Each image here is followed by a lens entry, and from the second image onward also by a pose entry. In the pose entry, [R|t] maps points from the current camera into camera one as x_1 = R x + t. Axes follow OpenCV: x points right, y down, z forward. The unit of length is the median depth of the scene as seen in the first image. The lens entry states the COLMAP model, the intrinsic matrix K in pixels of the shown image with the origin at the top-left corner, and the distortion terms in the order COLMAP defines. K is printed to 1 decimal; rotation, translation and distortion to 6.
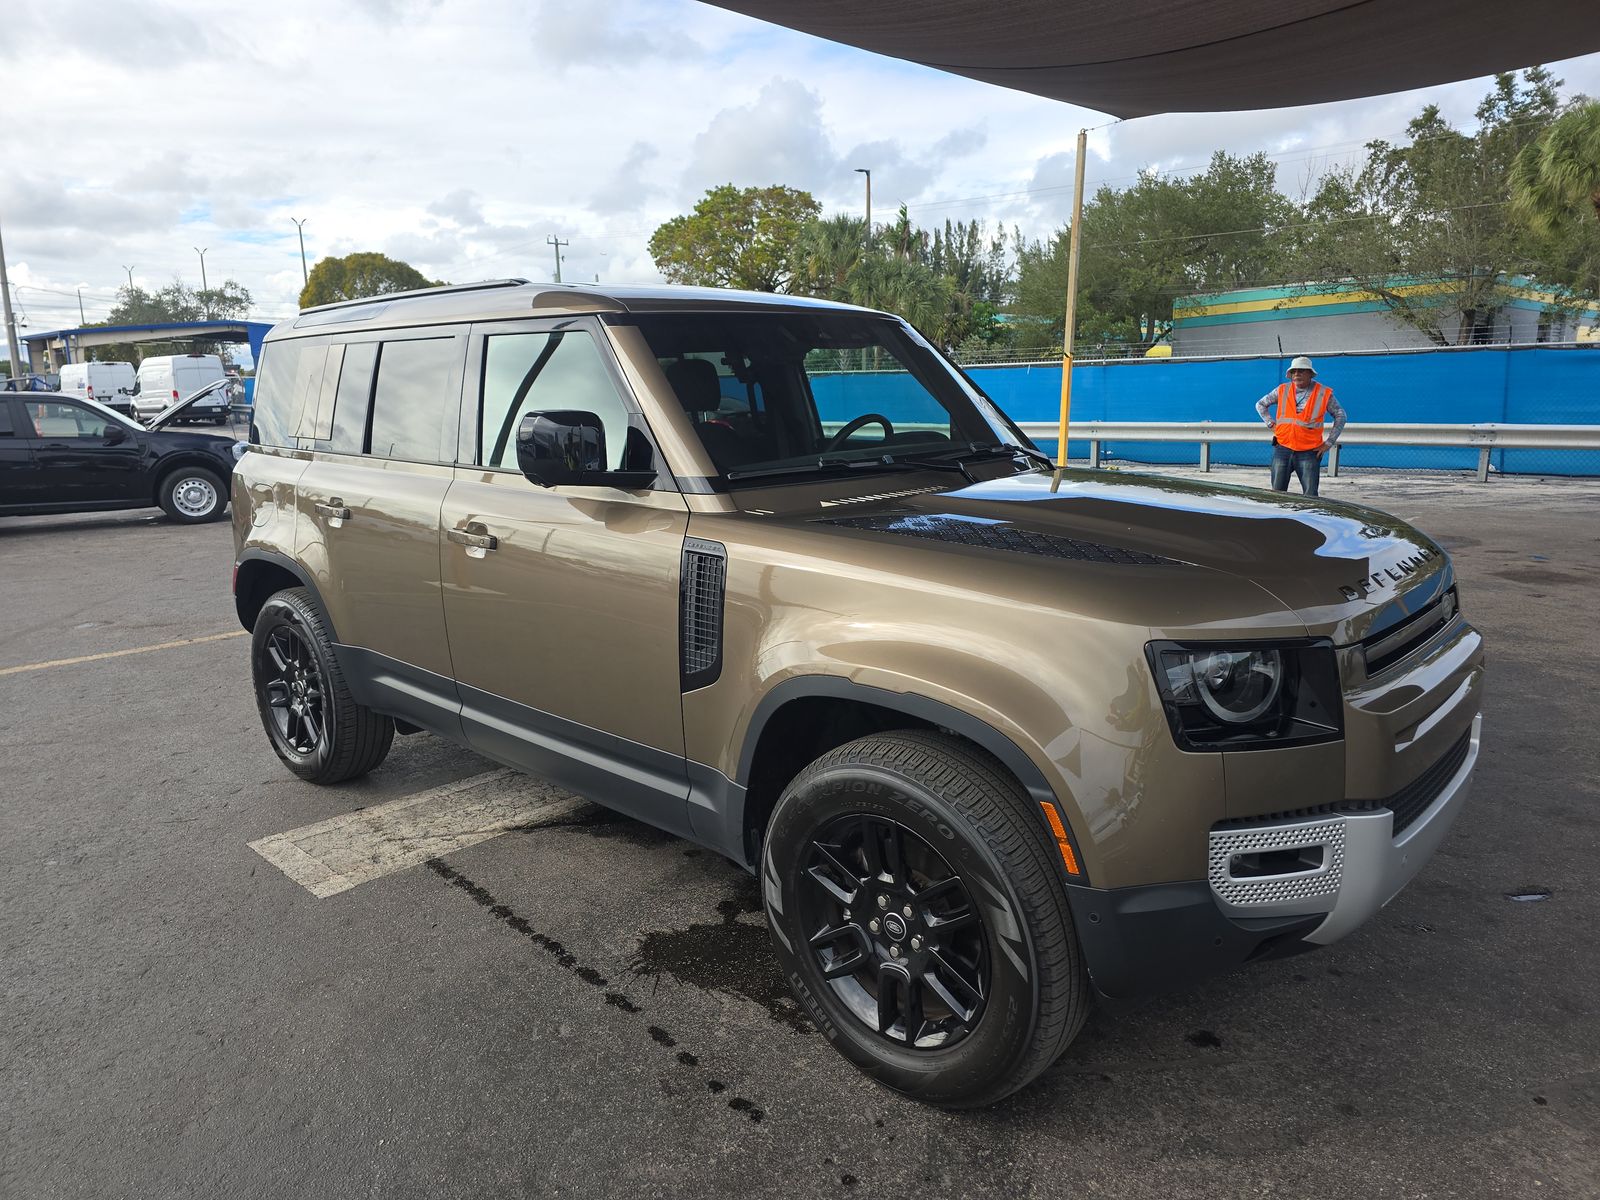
lens RADIAL K [[1084.2, 0, 802.8], [0, 1084.2, 600.2], [0, 0, 1]] dist [0.053366, -0.052632]
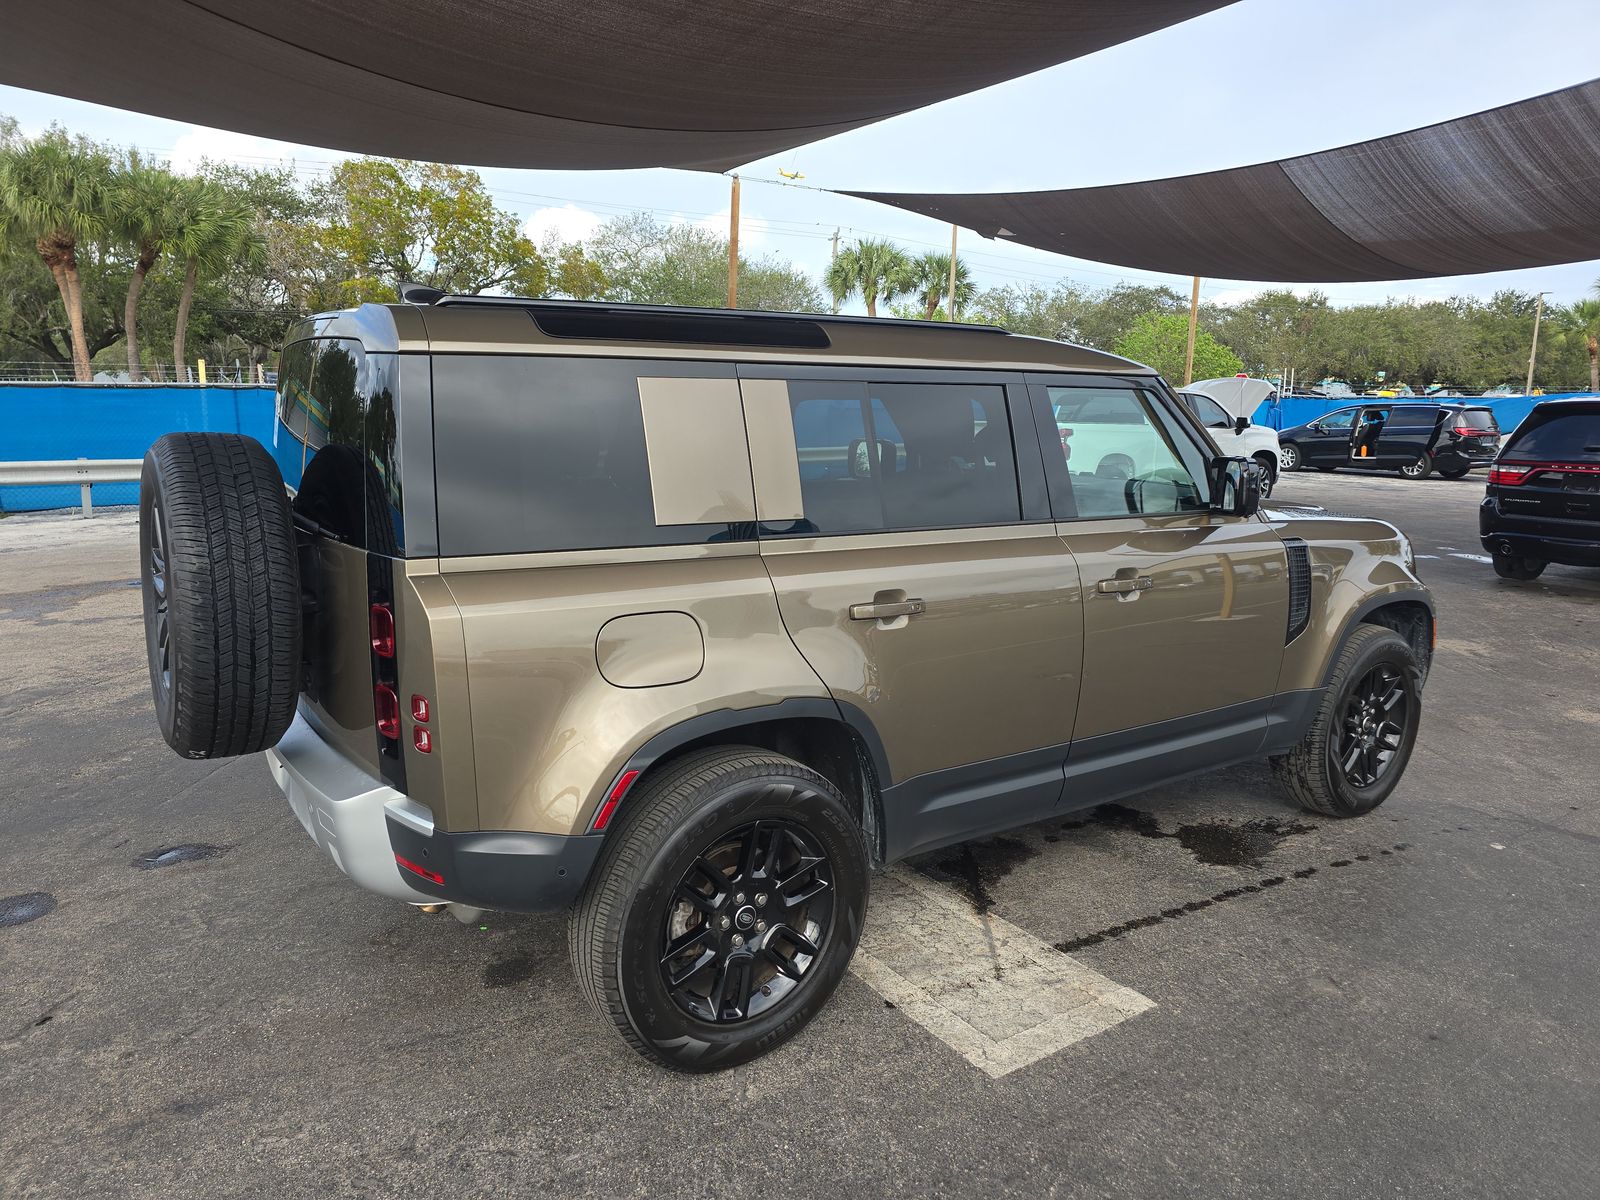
lens RADIAL K [[1084.2, 0, 800.1], [0, 1084.2, 595.6], [0, 0, 1]] dist [0.053366, -0.052632]
pose [[0.205264, -0.152582, 0.966740, -1.379645], [0.179112, 0.976947, 0.116163, -0.224240], [-0.962177, 0.149311, 0.227862, 1.071903]]
